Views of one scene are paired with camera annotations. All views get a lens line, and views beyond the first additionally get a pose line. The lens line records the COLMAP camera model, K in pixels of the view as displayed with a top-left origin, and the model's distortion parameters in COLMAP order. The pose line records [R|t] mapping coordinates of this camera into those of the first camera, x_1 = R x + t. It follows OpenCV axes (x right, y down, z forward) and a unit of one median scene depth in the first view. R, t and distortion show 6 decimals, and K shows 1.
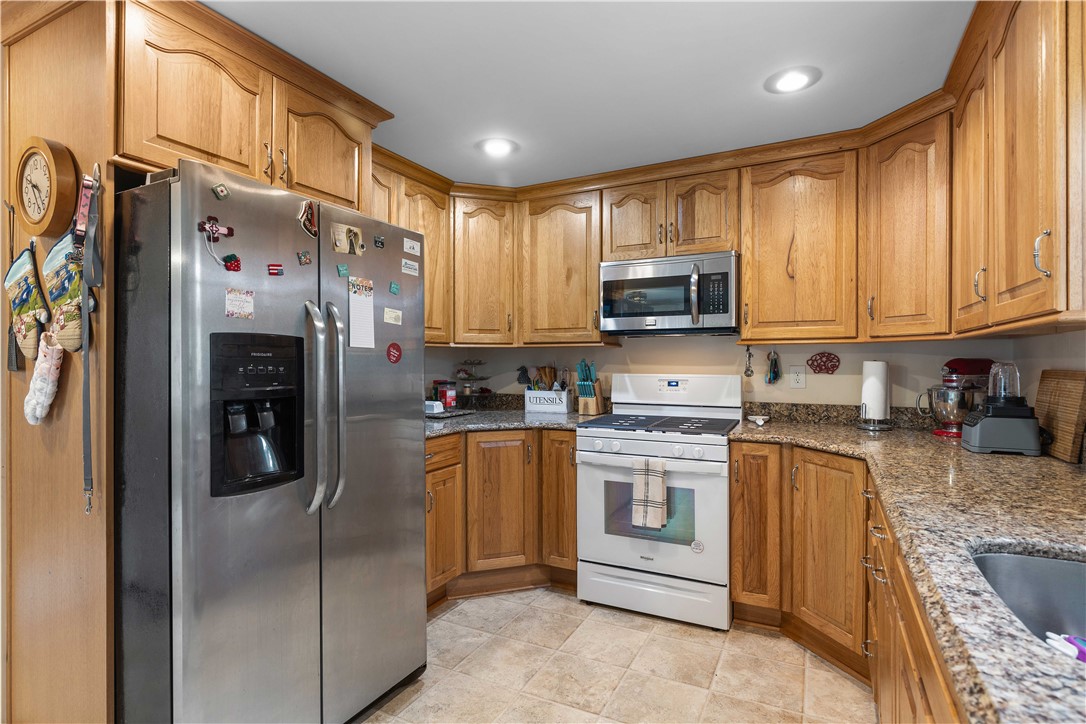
lens RADIAL K [[529.7, 0, 543.0], [0, 529.7, 362.0], [0, 0, 1]] dist [0.001549, 0.000244]
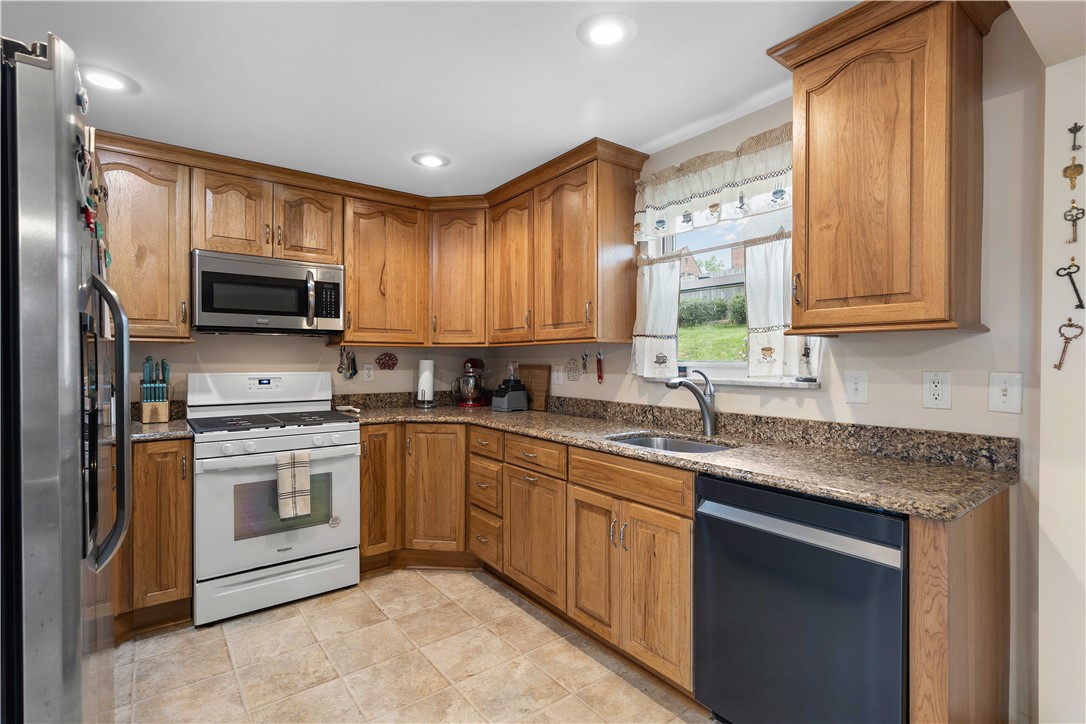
lens RADIAL K [[521.7, 0, 543.0], [0, 521.7, 362.0], [0, 0, 1]] dist [-0.001290, -0.000920]
pose [[0.431350, -0.000422, 0.902185, -0.516092], [0.000345, 1.000000, 0.000303, 0.003579], [-0.902185, 0.000181, 0.431350, 0.106476]]
